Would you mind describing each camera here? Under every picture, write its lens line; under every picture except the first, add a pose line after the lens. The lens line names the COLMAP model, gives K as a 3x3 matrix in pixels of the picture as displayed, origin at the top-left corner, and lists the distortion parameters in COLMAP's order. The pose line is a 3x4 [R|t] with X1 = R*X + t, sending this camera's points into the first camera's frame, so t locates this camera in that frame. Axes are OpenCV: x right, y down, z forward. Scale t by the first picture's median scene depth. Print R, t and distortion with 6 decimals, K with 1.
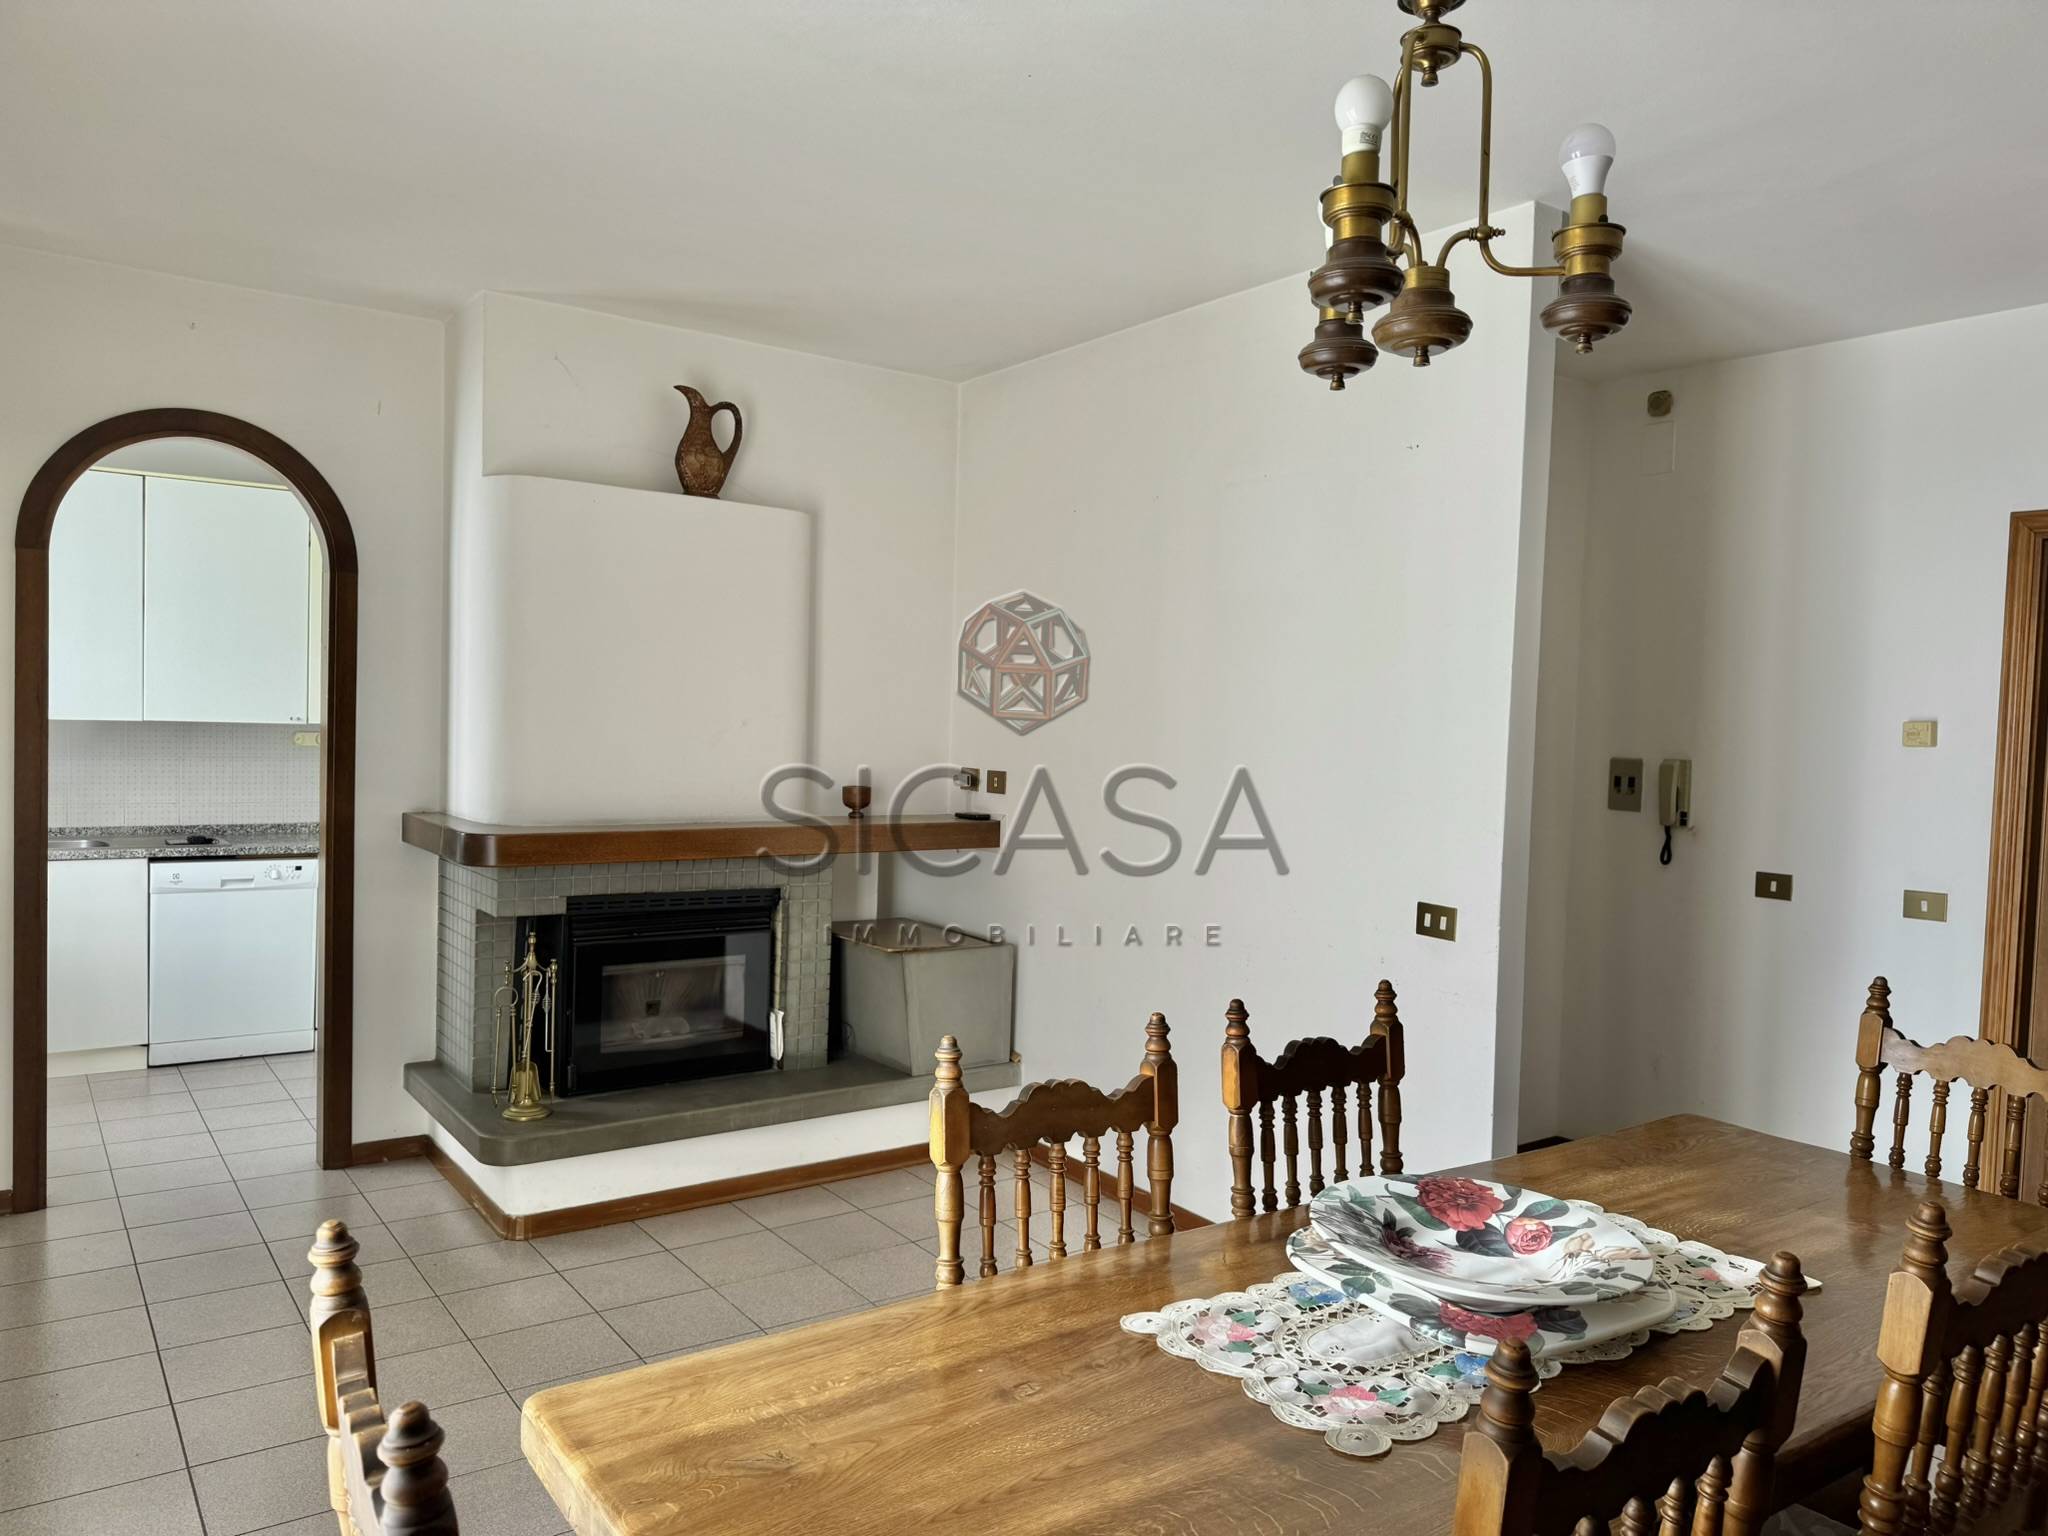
lens RADIAL K [[1443.3, 0, 1014.1], [0, 1443.3, 715.6], [0, 0, 1]] dist [0.088627, -0.178393]
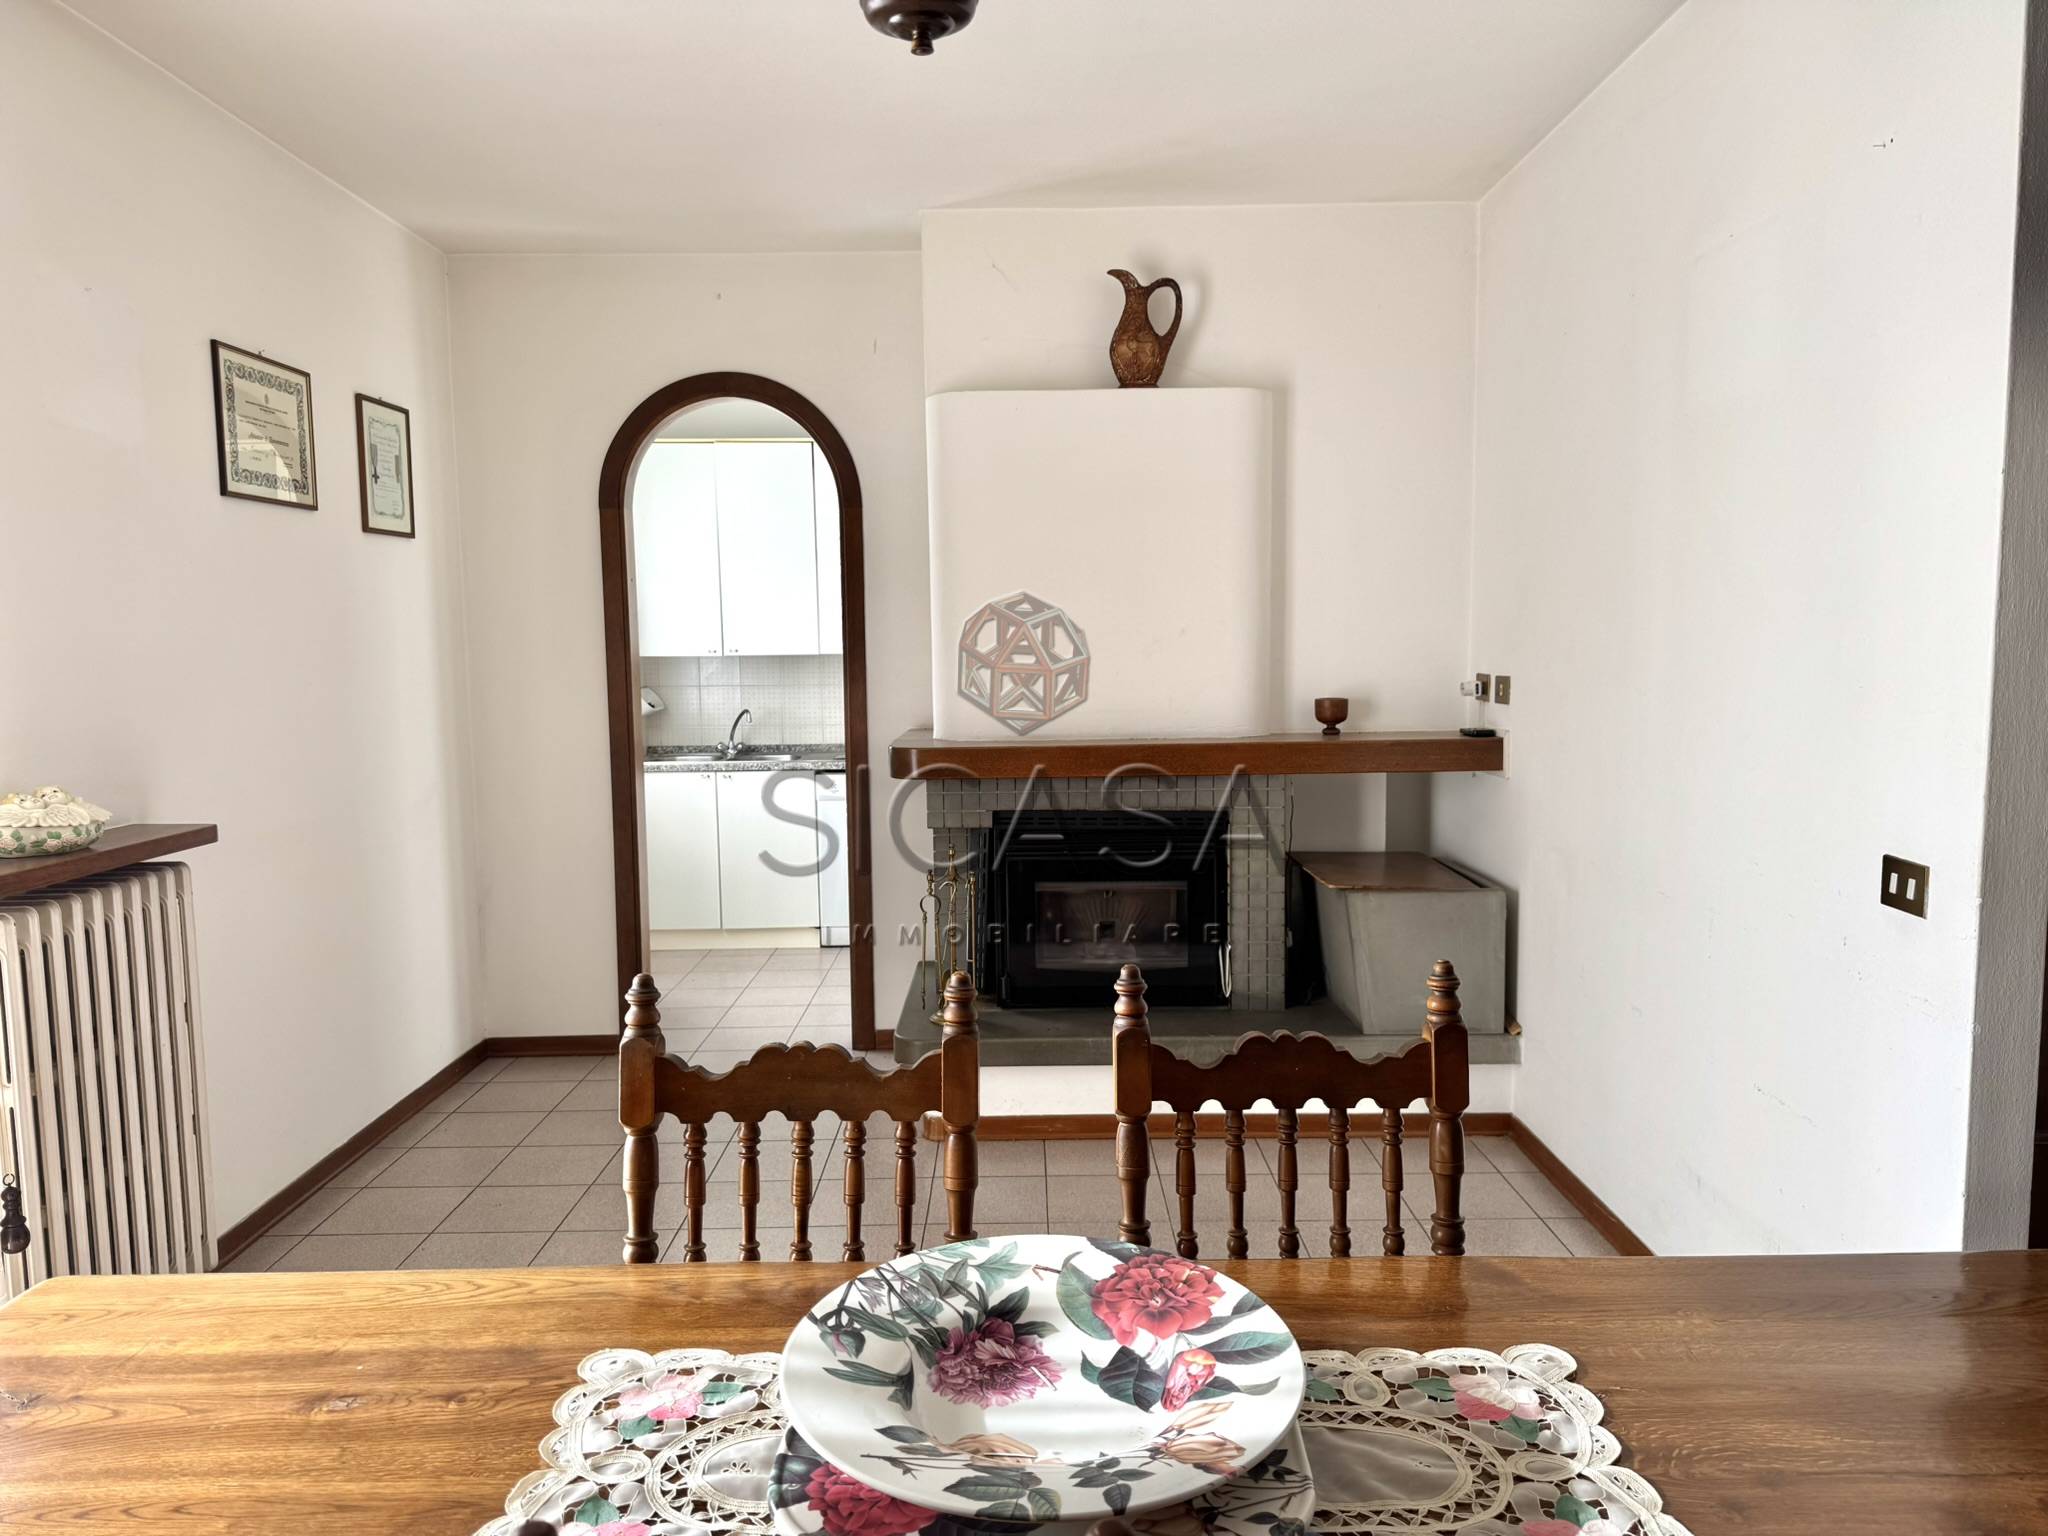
lens RADIAL K [[1445.9, 0, 1026.6], [0, 1445.9, 723.0], [0, 0, 1]] dist [0.109962, -0.172967]
pose [[0.814029, -0.006902, -0.580783, 0.268763], [0.039336, 0.998289, 0.043270, 0.020300], [0.579490, -0.058068, 0.812908, 0.192911]]
